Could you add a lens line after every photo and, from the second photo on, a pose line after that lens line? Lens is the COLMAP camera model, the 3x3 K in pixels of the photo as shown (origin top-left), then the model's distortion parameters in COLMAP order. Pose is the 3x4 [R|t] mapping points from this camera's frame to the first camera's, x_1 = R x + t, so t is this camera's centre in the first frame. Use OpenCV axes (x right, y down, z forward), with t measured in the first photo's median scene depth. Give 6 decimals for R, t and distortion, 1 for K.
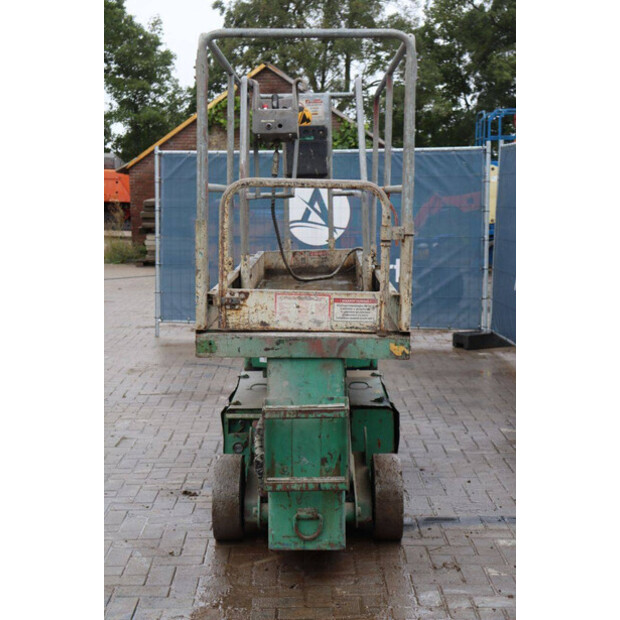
lens RADIAL K [[1043.1, 0, 310.0], [0, 1043.1, 310.0], [0, 0, 1]] dist [0.172231, 0.243413]
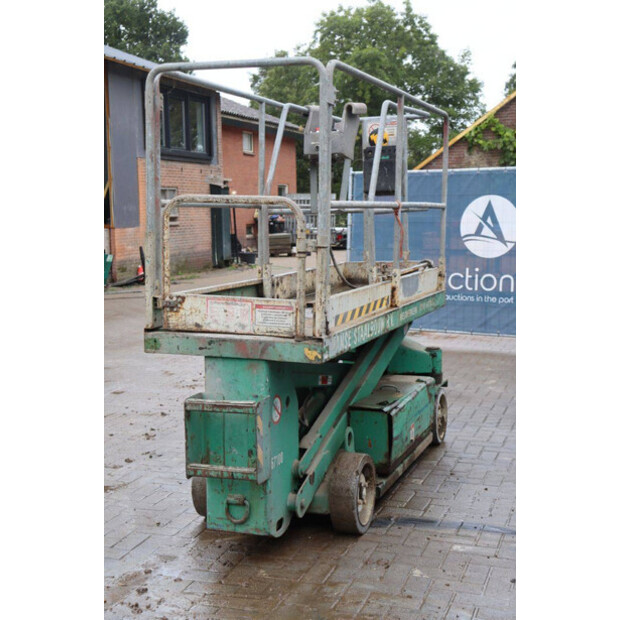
lens RADIAL K [[958.4, 0, 310.0], [0, 958.4, 310.0], [0, 0, 1]] dist [0.117010, 0.002770]
pose [[0.944510, 0.033518, -0.326768, 0.395717], [-0.035787, 0.999359, -0.000931, -0.006338], [0.326527, 0.012573, 0.945104, 0.069552]]
